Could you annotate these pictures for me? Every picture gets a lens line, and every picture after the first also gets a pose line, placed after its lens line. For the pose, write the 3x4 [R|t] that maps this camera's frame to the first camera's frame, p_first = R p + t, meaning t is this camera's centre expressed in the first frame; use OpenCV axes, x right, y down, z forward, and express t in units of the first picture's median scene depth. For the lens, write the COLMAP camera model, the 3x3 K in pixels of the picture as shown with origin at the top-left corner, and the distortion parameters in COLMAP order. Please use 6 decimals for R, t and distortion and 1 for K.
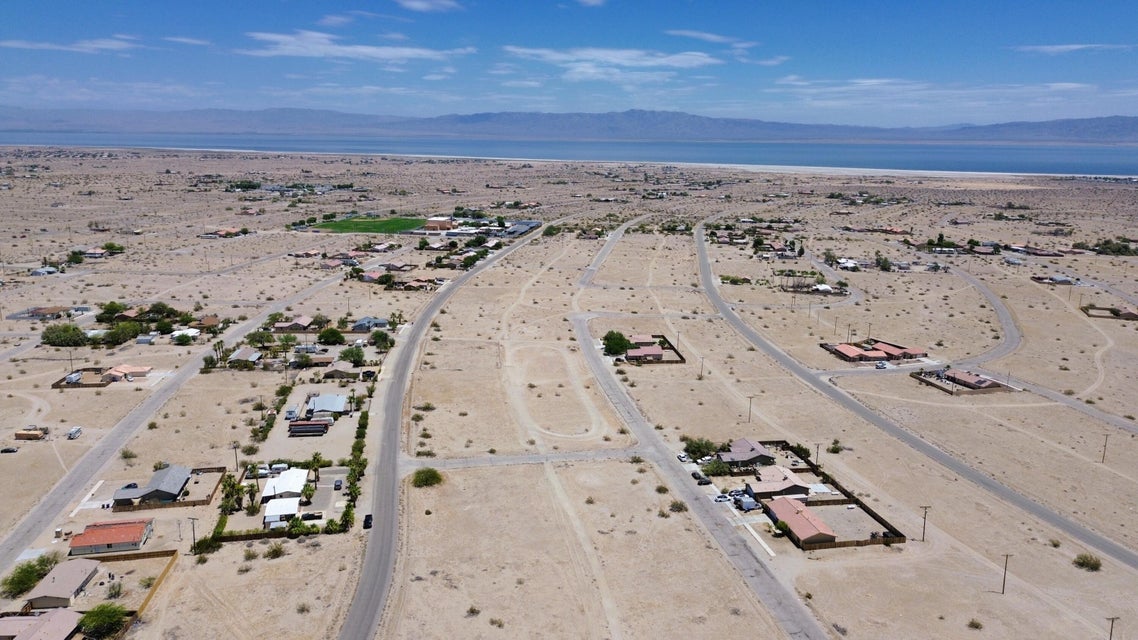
lens RADIAL K [[804.9, 0, 569.0], [0, 804.9, 320.0], [0, 0, 1]] dist [0.083080, -0.102228]
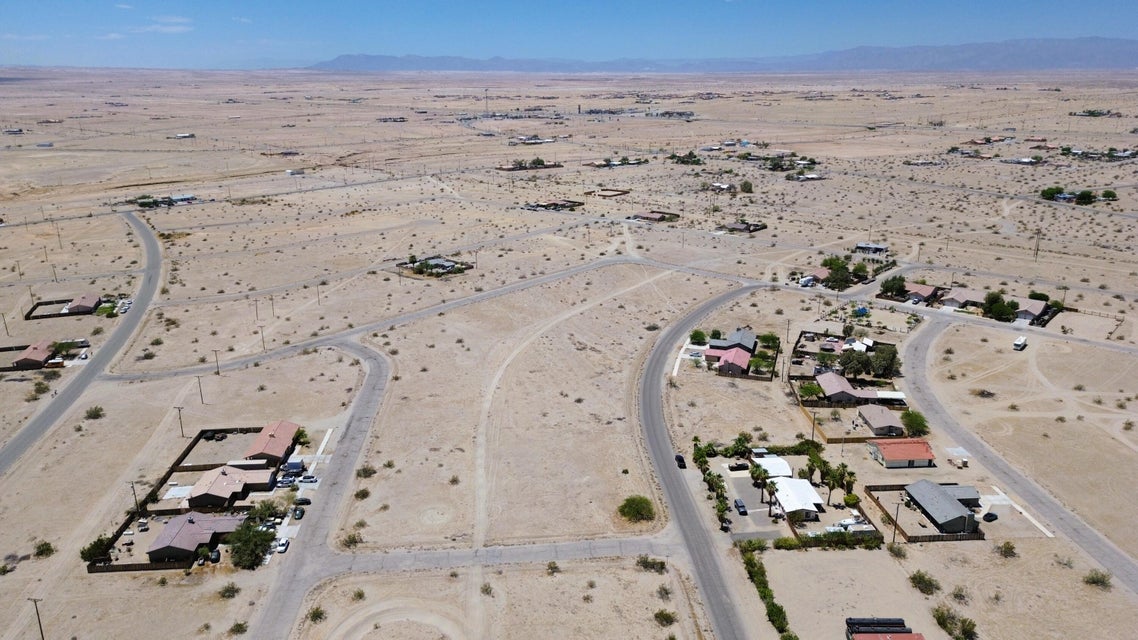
lens RADIAL K [[804.5, 0, 569.0], [0, 804.5, 320.0], [0, 0, 1]] dist [0.168756, -0.246925]
pose [[-0.992400, -0.048843, 0.112949, -0.206534], [0.015043, 0.862820, 0.505288, -0.414852], [-0.122134, 0.503147, -0.855527, 1.743908]]
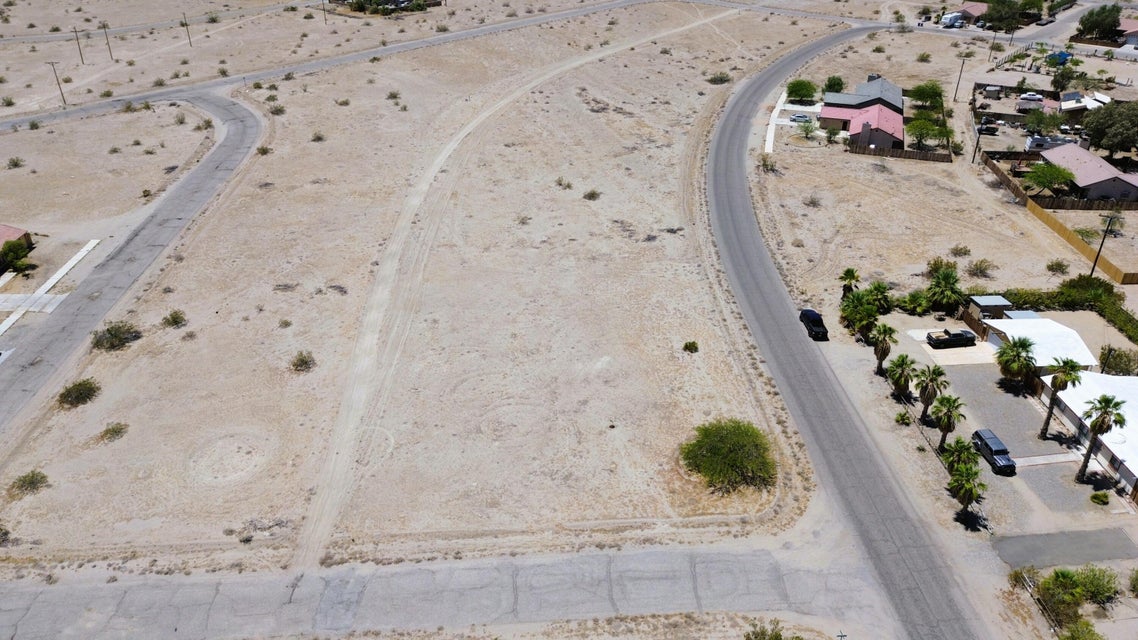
lens RADIAL K [[804.9, 0, 569.0], [0, 804.9, 320.0], [0, 0, 1]] dist [0.083080, -0.102228]
pose [[-0.988954, -0.087507, 0.119635, -0.158406], [0.018930, 0.725953, 0.687484, -0.071537], [-0.147009, 0.682155, -0.716277, 1.301368]]
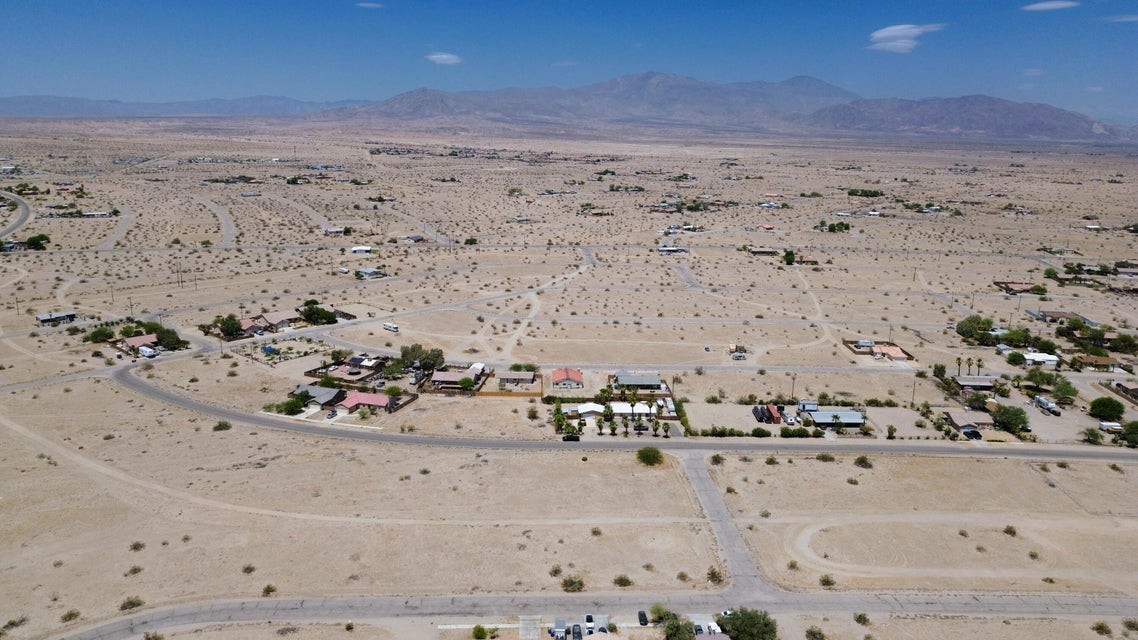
lens RADIAL K [[804.9, 0, 569.0], [0, 804.9, 320.0], [0, 0, 1]] dist [0.083080, -0.102228]
pose [[-0.155874, 0.216706, -0.963713, 0.888320], [-0.238397, 0.938544, 0.249605, -0.228351], [0.958577, 0.268653, -0.094632, 1.026820]]
